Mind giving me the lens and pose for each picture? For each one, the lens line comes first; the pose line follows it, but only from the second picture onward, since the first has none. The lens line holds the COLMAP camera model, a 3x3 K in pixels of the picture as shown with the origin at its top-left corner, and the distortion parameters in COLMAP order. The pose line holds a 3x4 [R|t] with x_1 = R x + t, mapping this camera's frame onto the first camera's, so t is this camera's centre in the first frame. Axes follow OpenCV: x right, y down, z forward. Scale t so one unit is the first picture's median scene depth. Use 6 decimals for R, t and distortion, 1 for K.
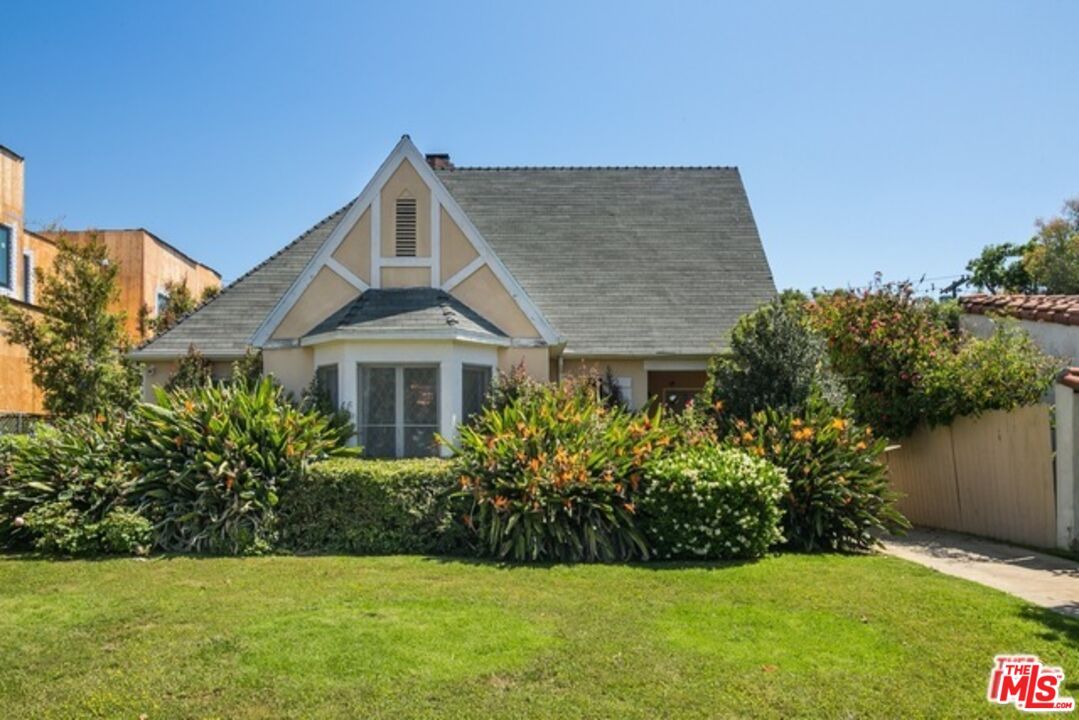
lens RADIAL K [[947.9, 0, 539.4], [0, 947.9, 478.9], [0, 0, 1]] dist [-0.049891, -0.004451]
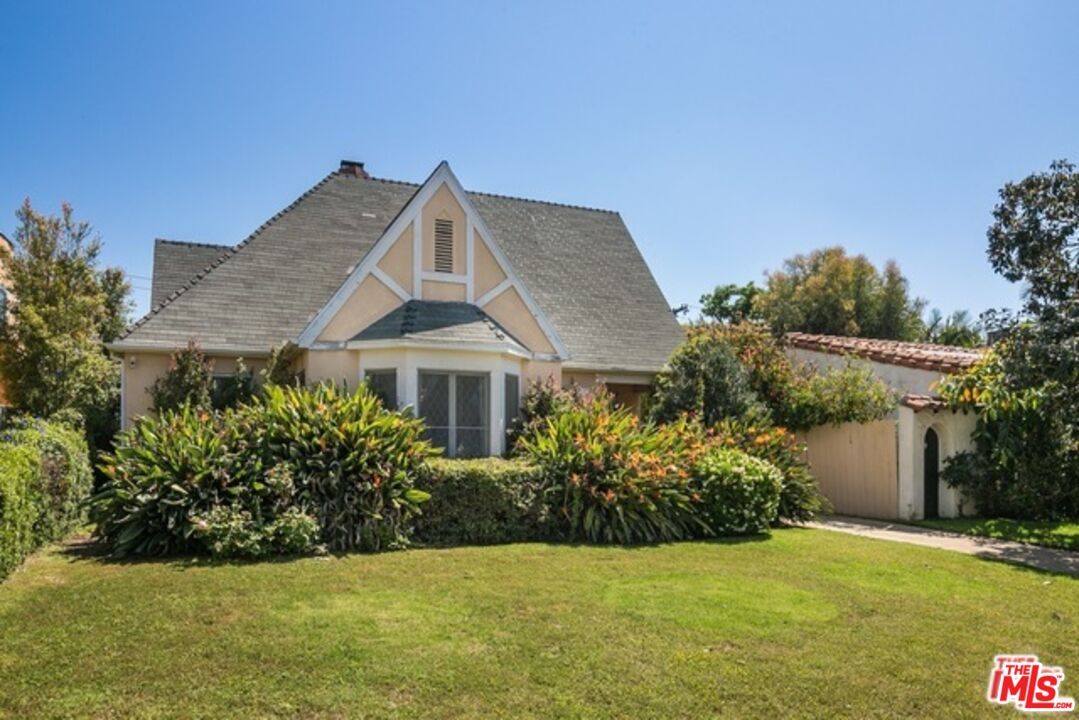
lens RADIAL K [[947.9, 0, 539.4], [0, 947.9, 478.9], [0, 0, 1]] dist [-0.049891, -0.004451]
pose [[0.877381, -0.013049, 0.479617, -0.589303], [0.007189, 0.999875, 0.014052, -0.011552], [-0.479741, -0.008881, 0.877365, -0.014310]]
